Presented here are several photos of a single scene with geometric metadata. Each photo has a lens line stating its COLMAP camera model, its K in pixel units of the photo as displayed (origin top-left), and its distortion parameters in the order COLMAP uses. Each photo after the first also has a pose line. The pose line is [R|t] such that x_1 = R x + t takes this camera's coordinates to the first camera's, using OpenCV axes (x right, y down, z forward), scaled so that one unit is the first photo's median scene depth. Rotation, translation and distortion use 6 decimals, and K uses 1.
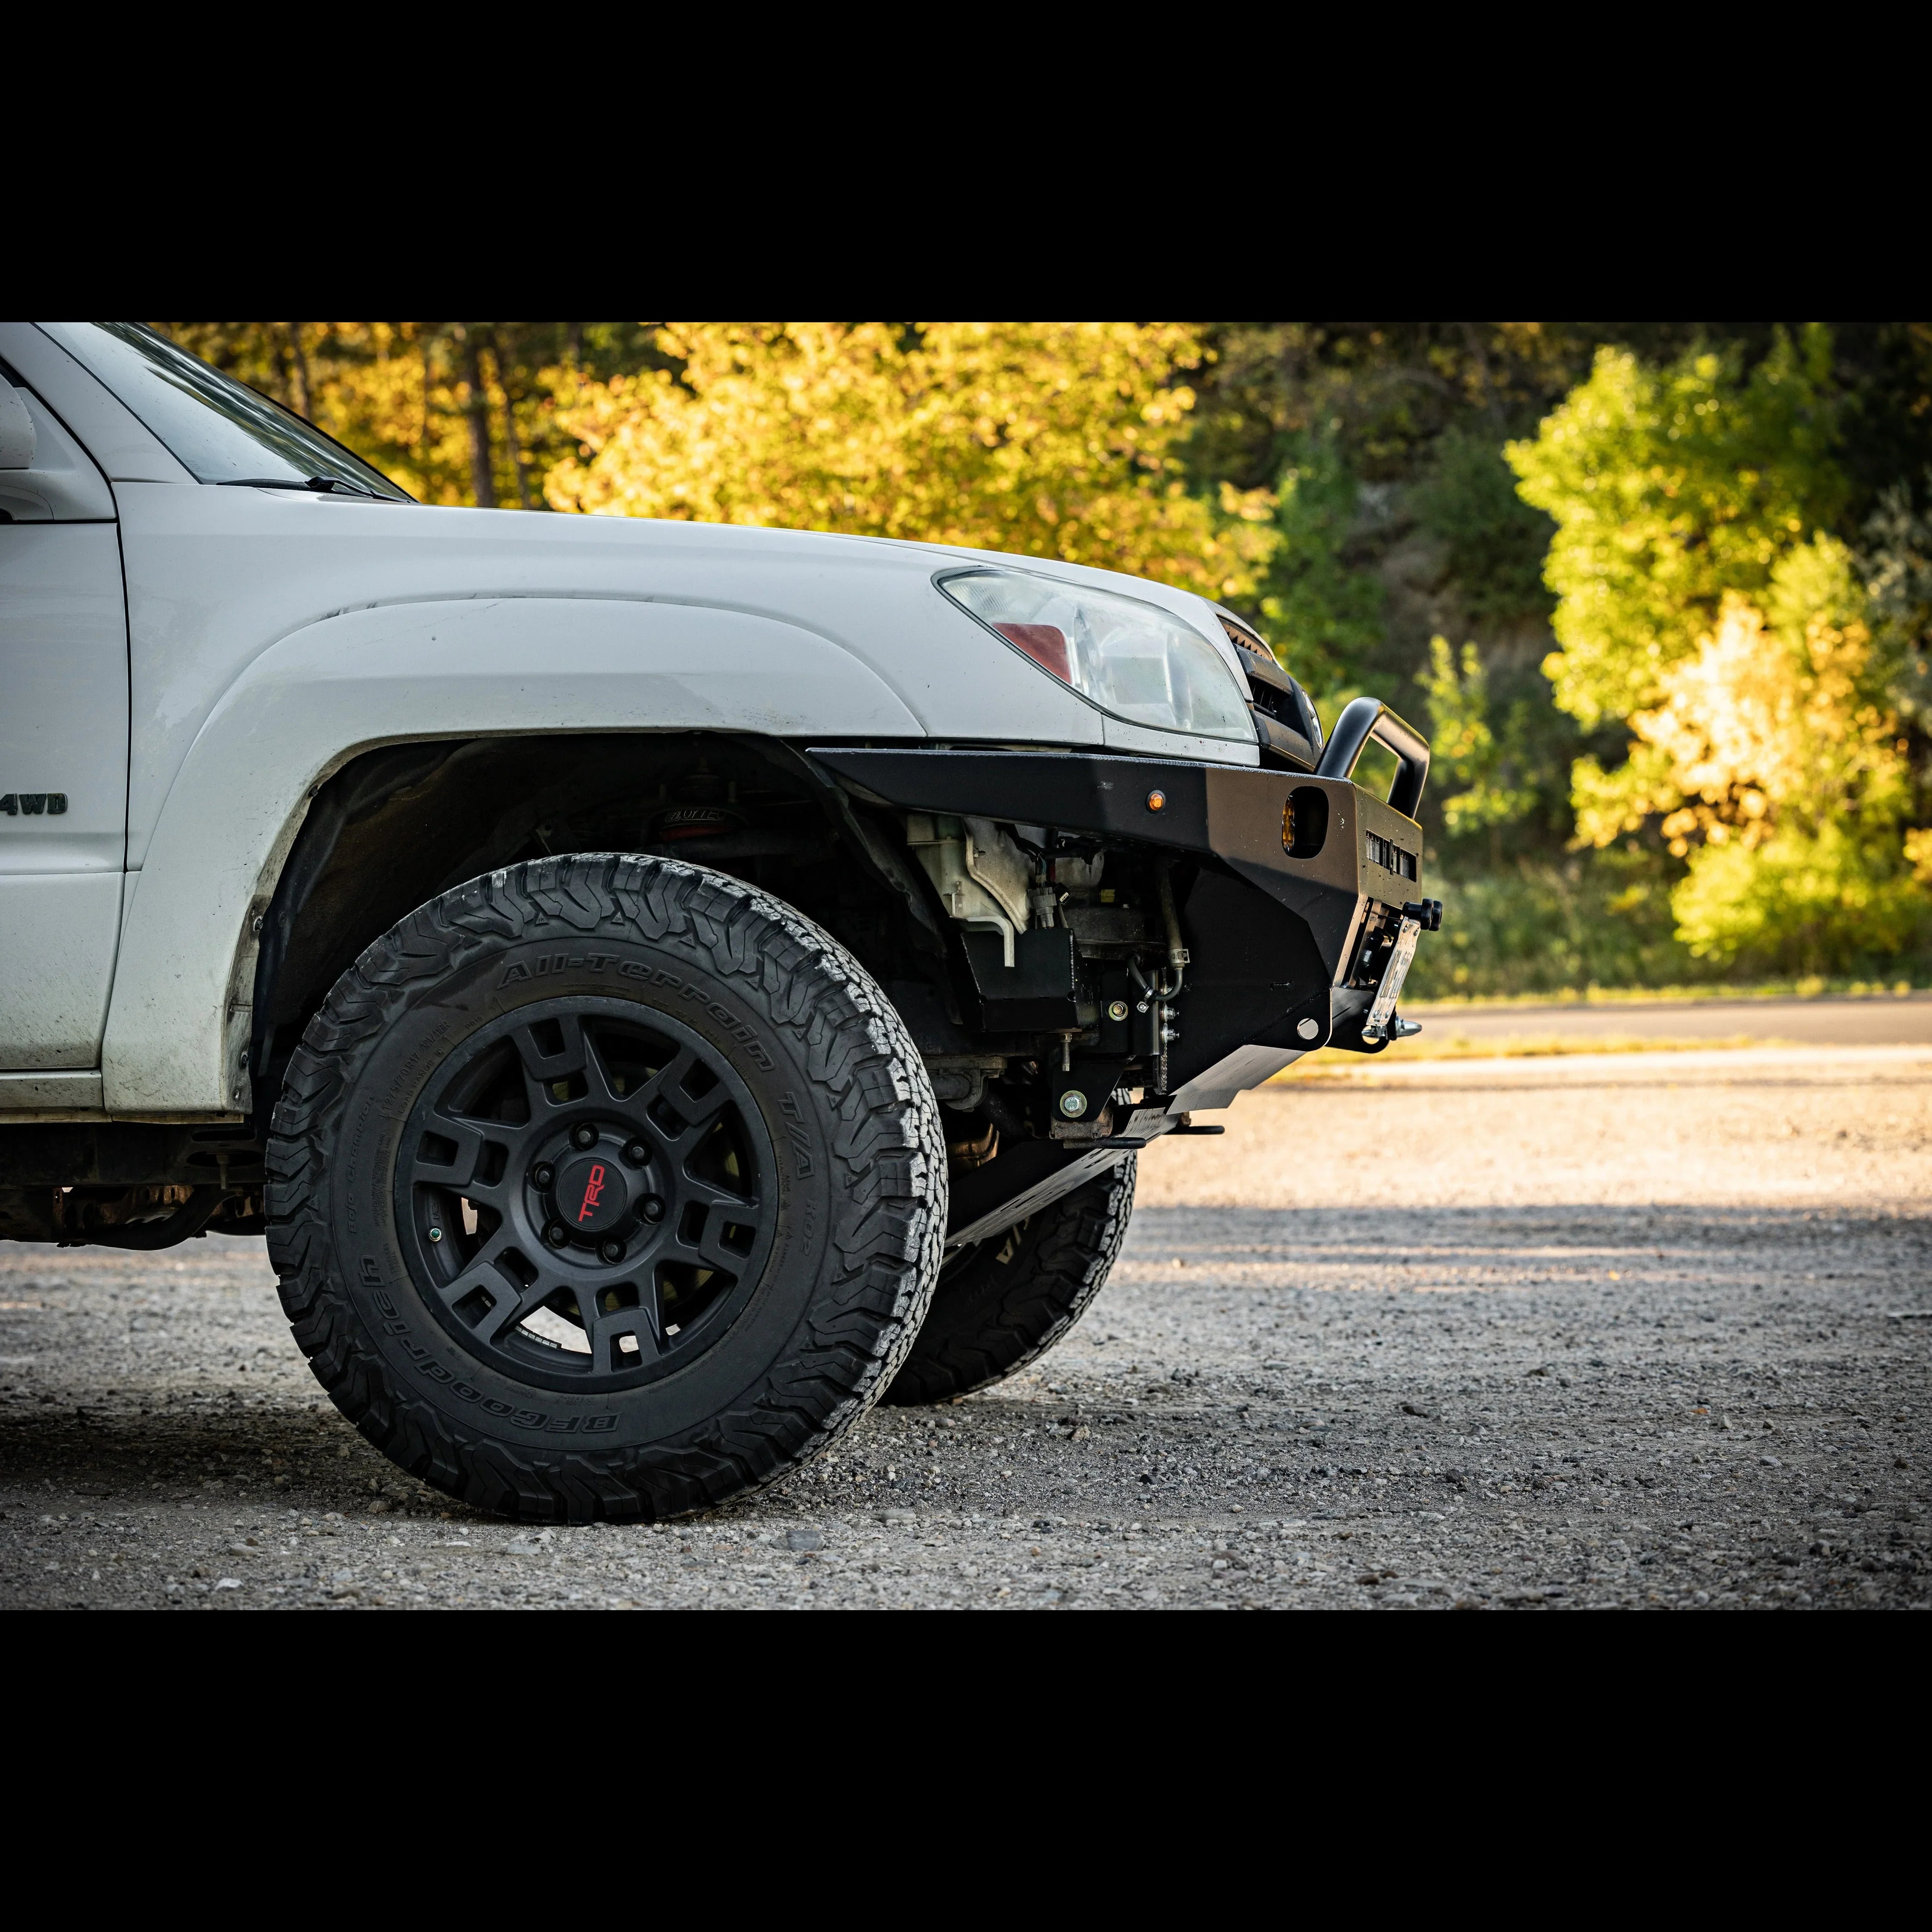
lens RADIAL K [[4261.0, 0, 966.0], [0, 4261.0, 966.0], [0, 0, 1]] dist [-0.025350, -0.024298]
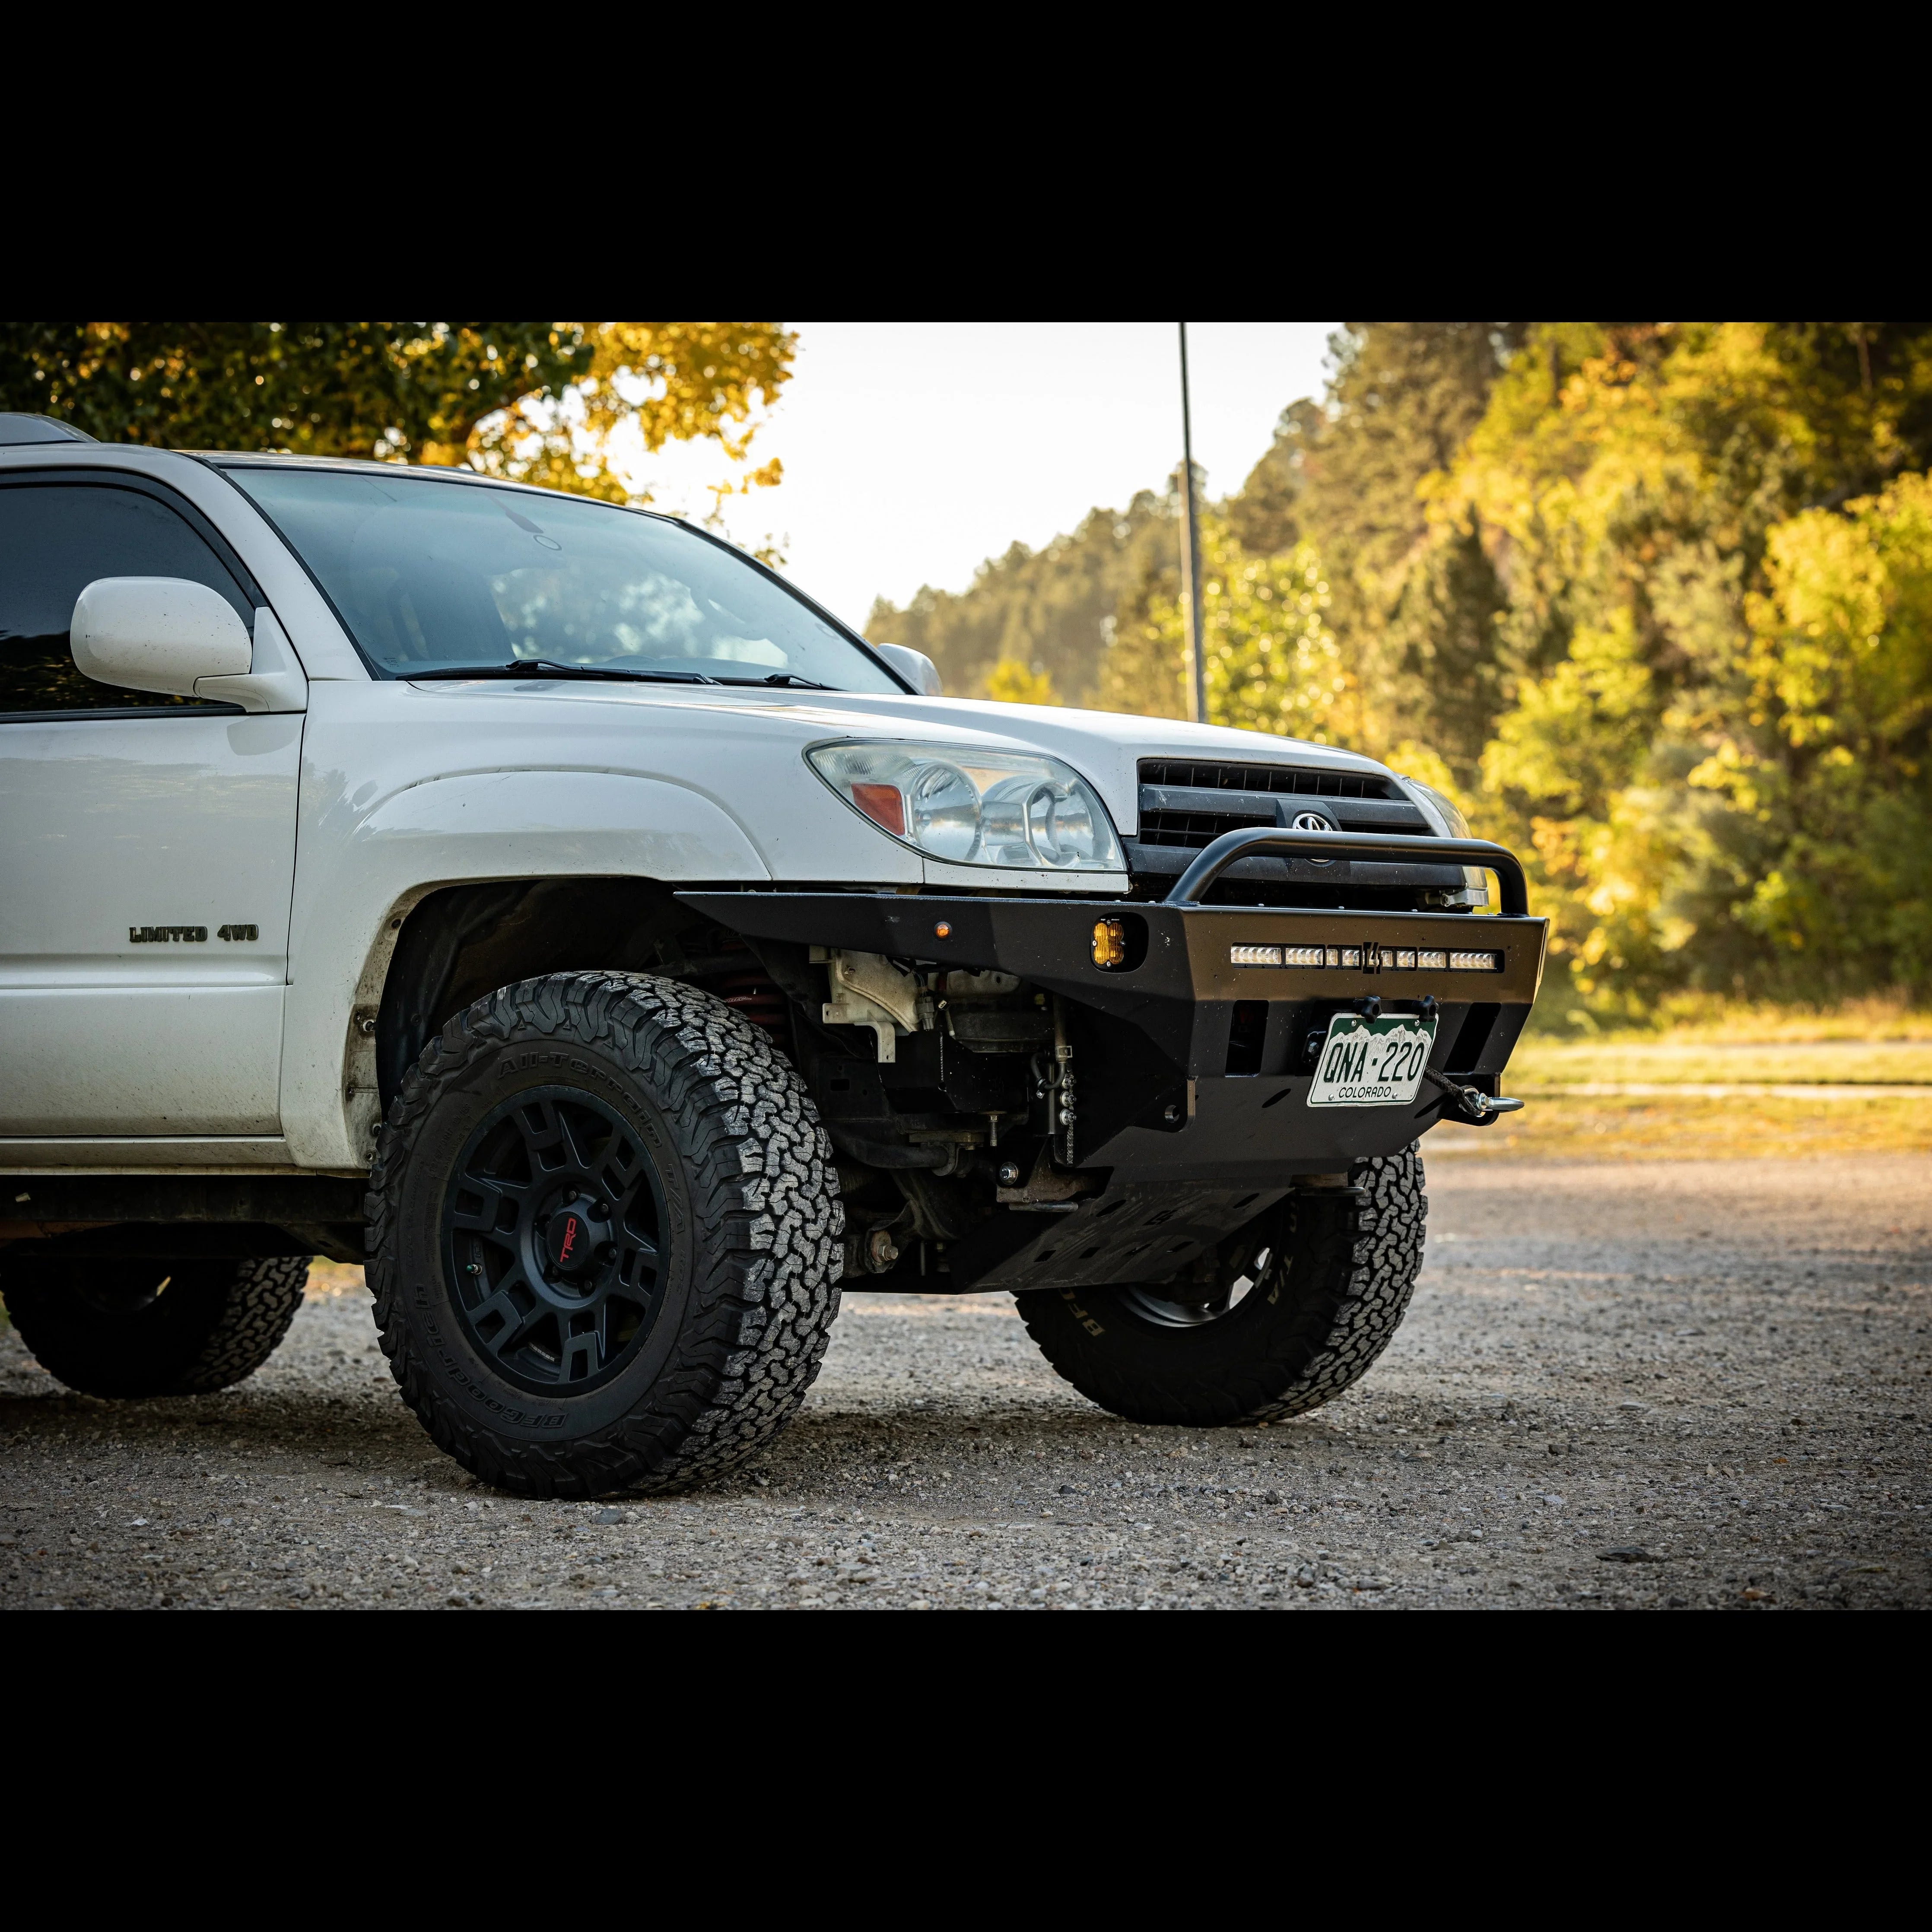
lens RADIAL K [[4903.7, 0, 966.0], [0, 4903.7, 966.0], [0, 0, 1]] dist [-0.060627, 0.095416]
pose [[0.887023, -0.002382, -0.461720, 0.695444], [0.006626, 0.999949, 0.007572, -0.038870], [0.461678, -0.009776, 0.886993, -0.242013]]
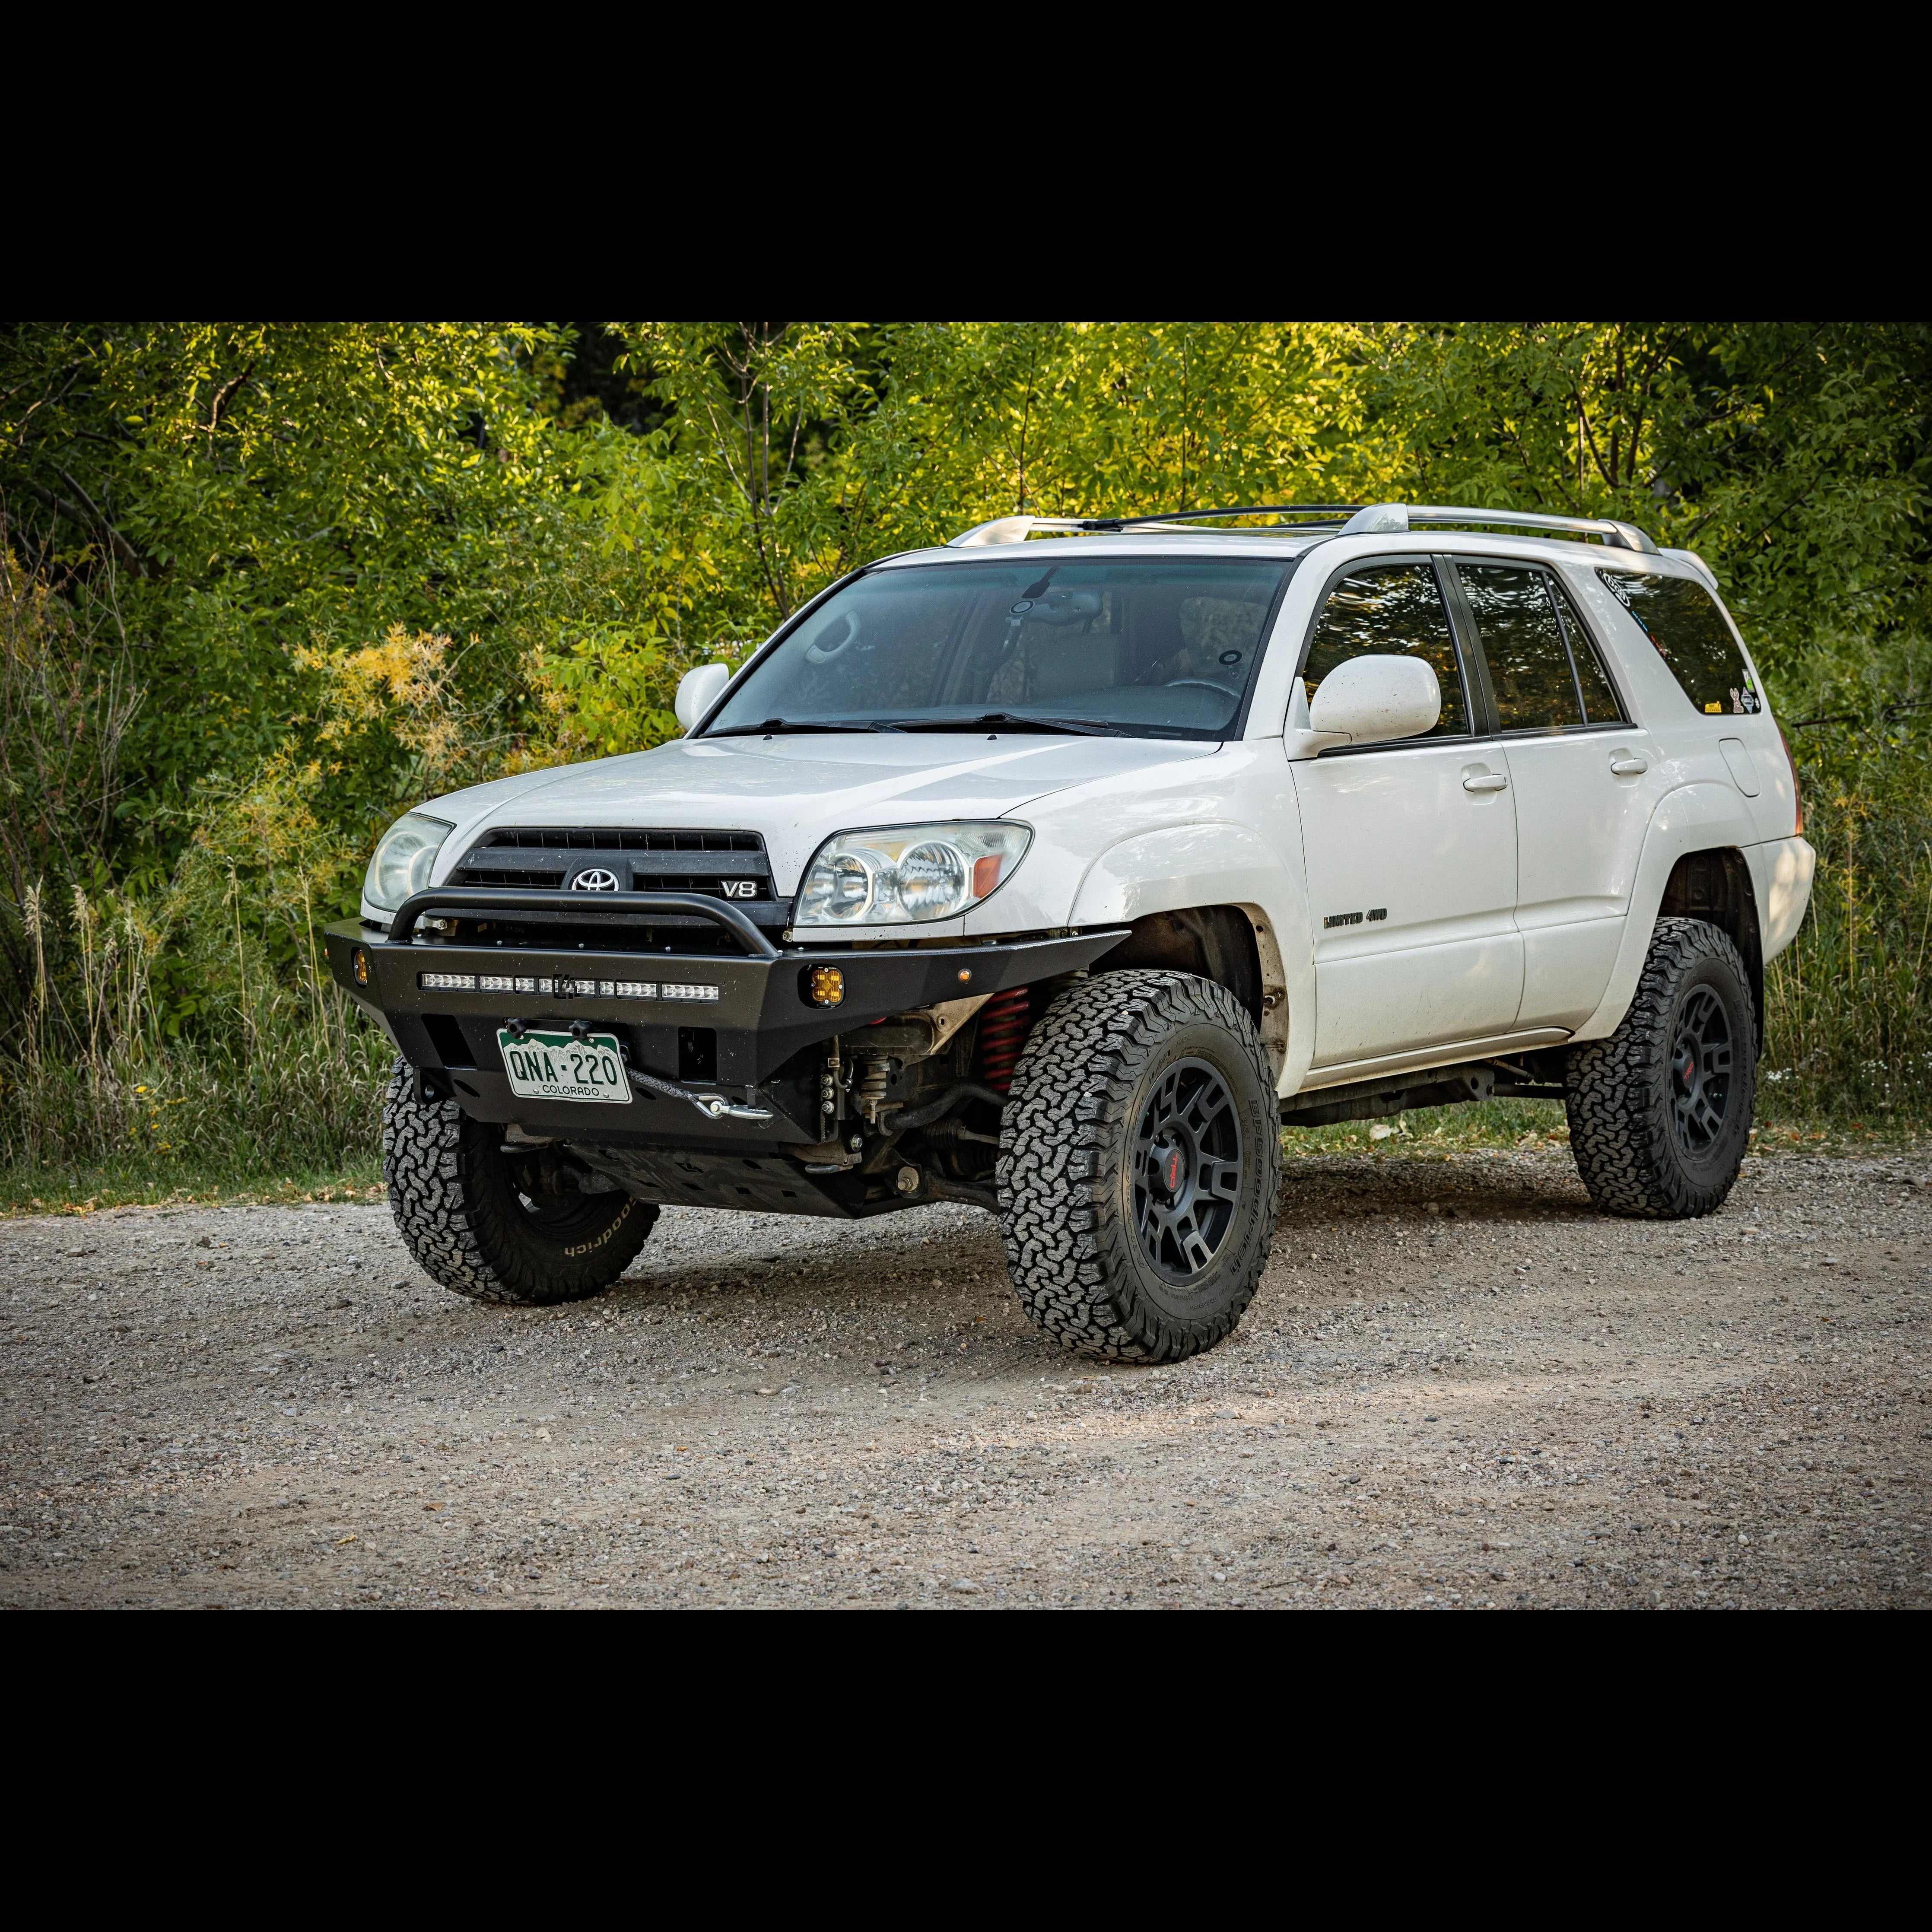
lens RADIAL K [[3781.8, 0, 957.1], [0, 3781.8, 956.9], [0, 0, 1]] dist [-0.032070, 0.209209]
pose [[-0.373824, 0.083255, -0.923756, 1.420814], [0.037948, 0.996502, 0.074455, -0.144974], [0.926723, -0.007221, -0.375675, 1.841060]]
